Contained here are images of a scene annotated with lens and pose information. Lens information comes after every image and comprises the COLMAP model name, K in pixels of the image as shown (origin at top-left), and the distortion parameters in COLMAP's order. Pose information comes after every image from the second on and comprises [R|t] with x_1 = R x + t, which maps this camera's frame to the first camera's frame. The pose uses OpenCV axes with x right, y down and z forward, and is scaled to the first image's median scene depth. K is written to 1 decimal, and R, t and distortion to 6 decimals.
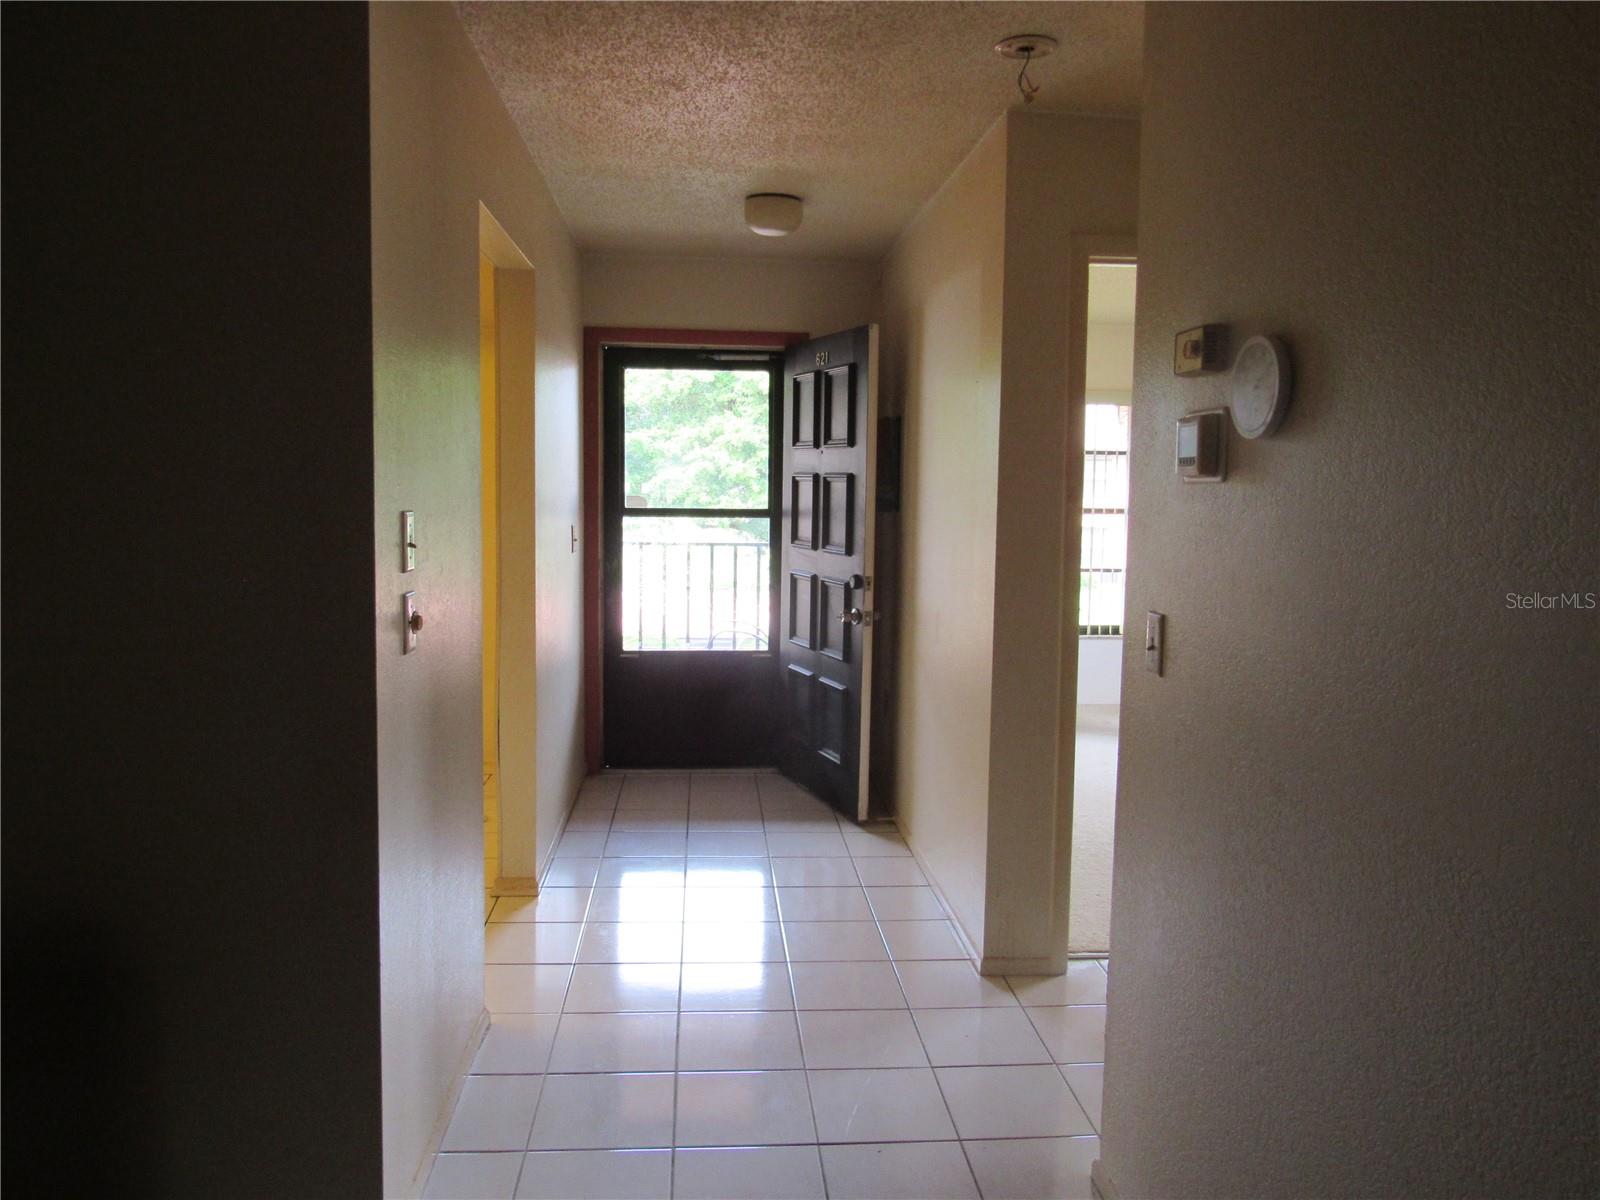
lens RADIAL K [[1167.8, 0, 800.8], [0, 1167.8, 598.5], [0, 0, 1]] dist [-0.010601, -0.004669]
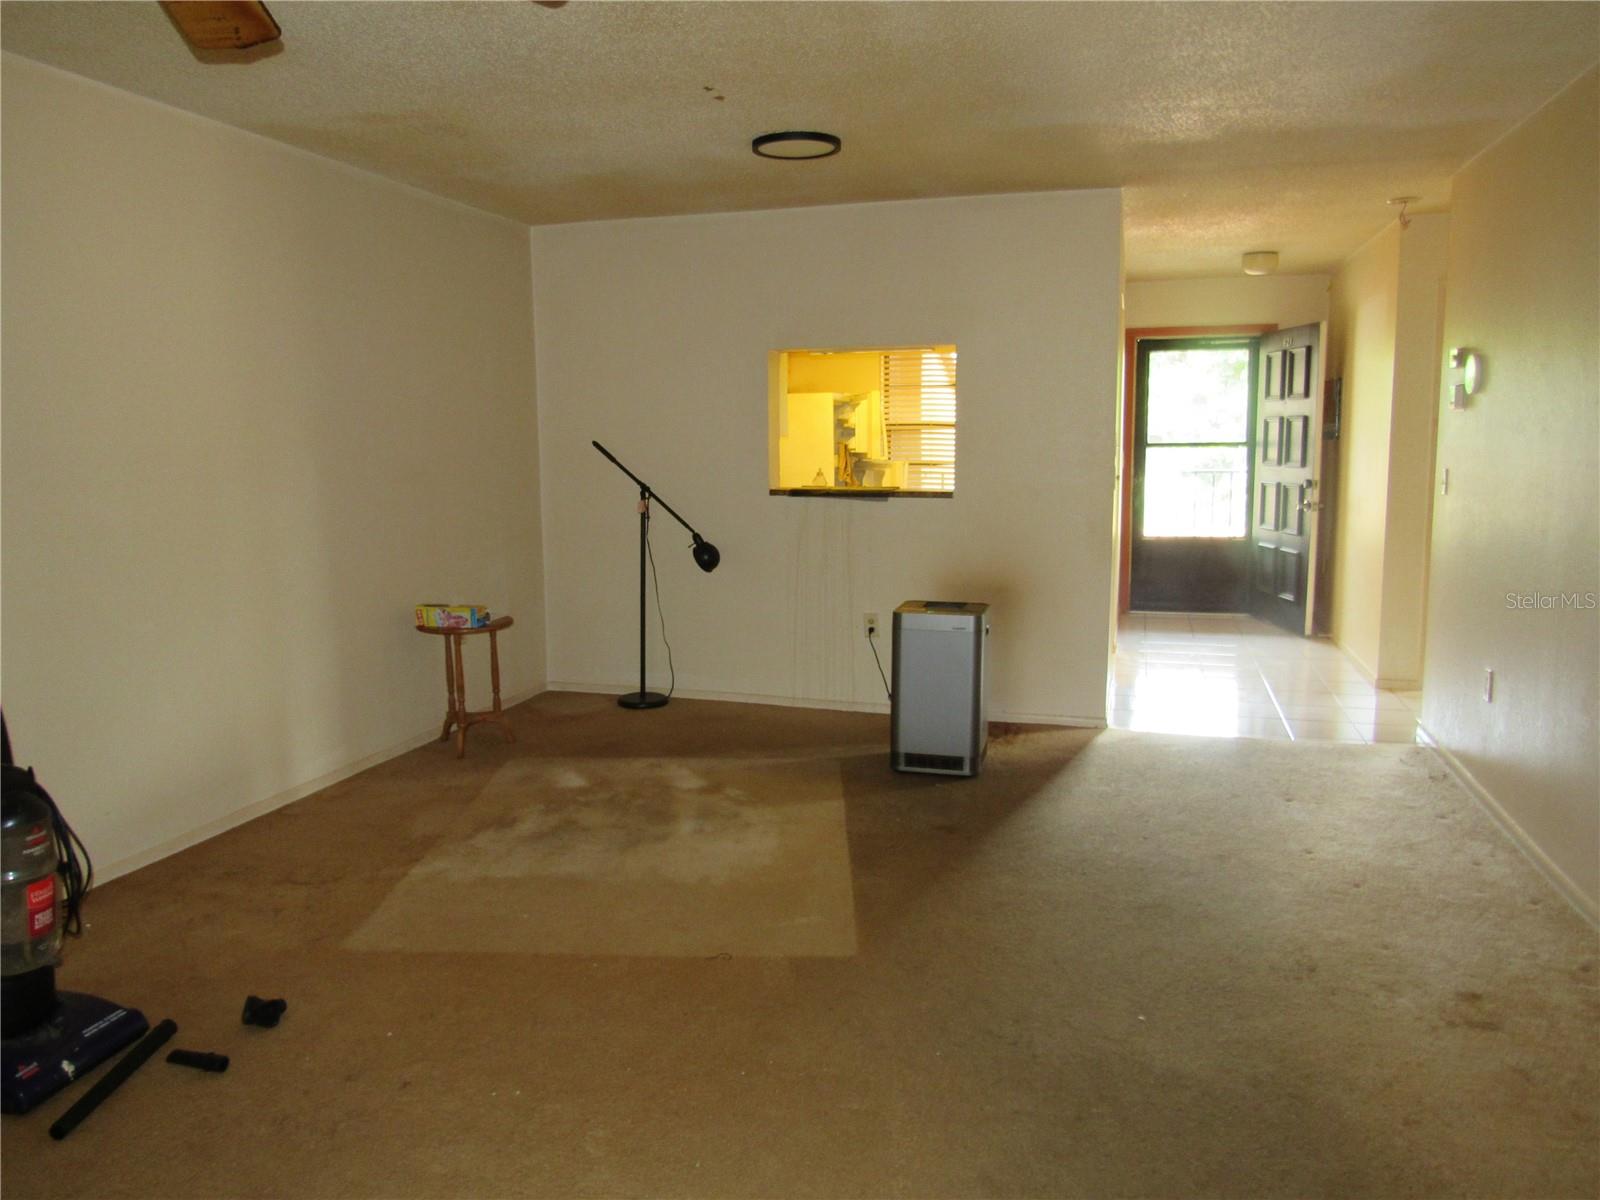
lens RADIAL K [[1167.8, 0, 801.4], [0, 1167.8, 609.0], [0, 0, 1]] dist [-0.010601, -0.004669]
pose [[0.934742, 0.022514, -0.354612, -0.028991], [-0.006112, 0.998862, 0.047306, 0.080534], [0.355274, -0.042052, 0.933816, -0.692861]]
